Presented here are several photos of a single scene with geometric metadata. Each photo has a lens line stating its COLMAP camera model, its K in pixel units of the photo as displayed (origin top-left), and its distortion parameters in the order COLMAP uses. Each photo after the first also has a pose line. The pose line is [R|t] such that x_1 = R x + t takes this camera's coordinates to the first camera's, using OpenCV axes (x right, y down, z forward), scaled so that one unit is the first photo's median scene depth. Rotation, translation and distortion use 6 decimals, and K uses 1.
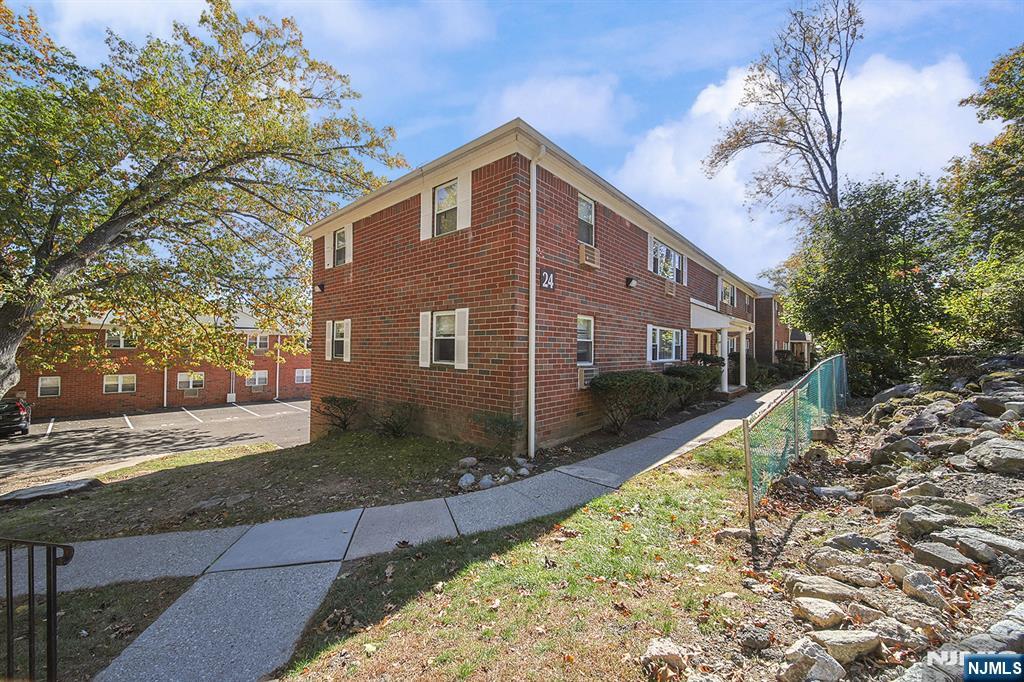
lens RADIAL K [[377.9, 0, 512.9], [0, 377.9, 345.6], [0, 0, 1]] dist [0.000308, 0.000012]
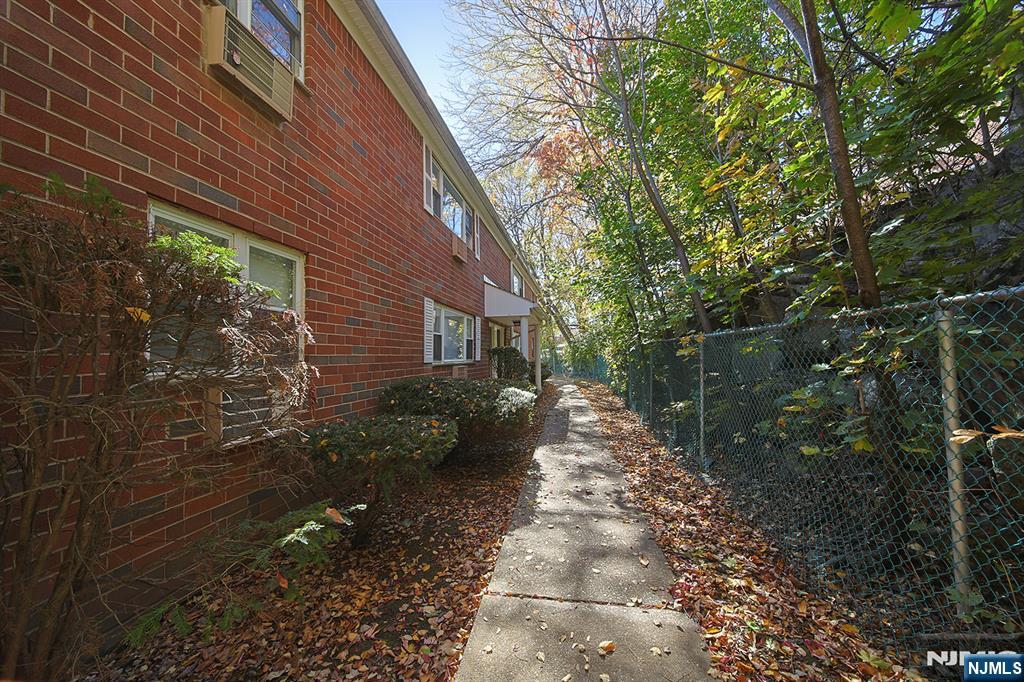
lens RADIAL K [[377.9, 0, 512.9], [0, 377.9, 346.8], [0, 0, 1]] dist [0.000308, 0.000012]
pose [[0.857925, -0.002400, 0.513769, 0.142819], [0.006371, 0.999962, -0.005967, 0.018575], [-0.513735, 0.008392, 0.857908, 0.354553]]
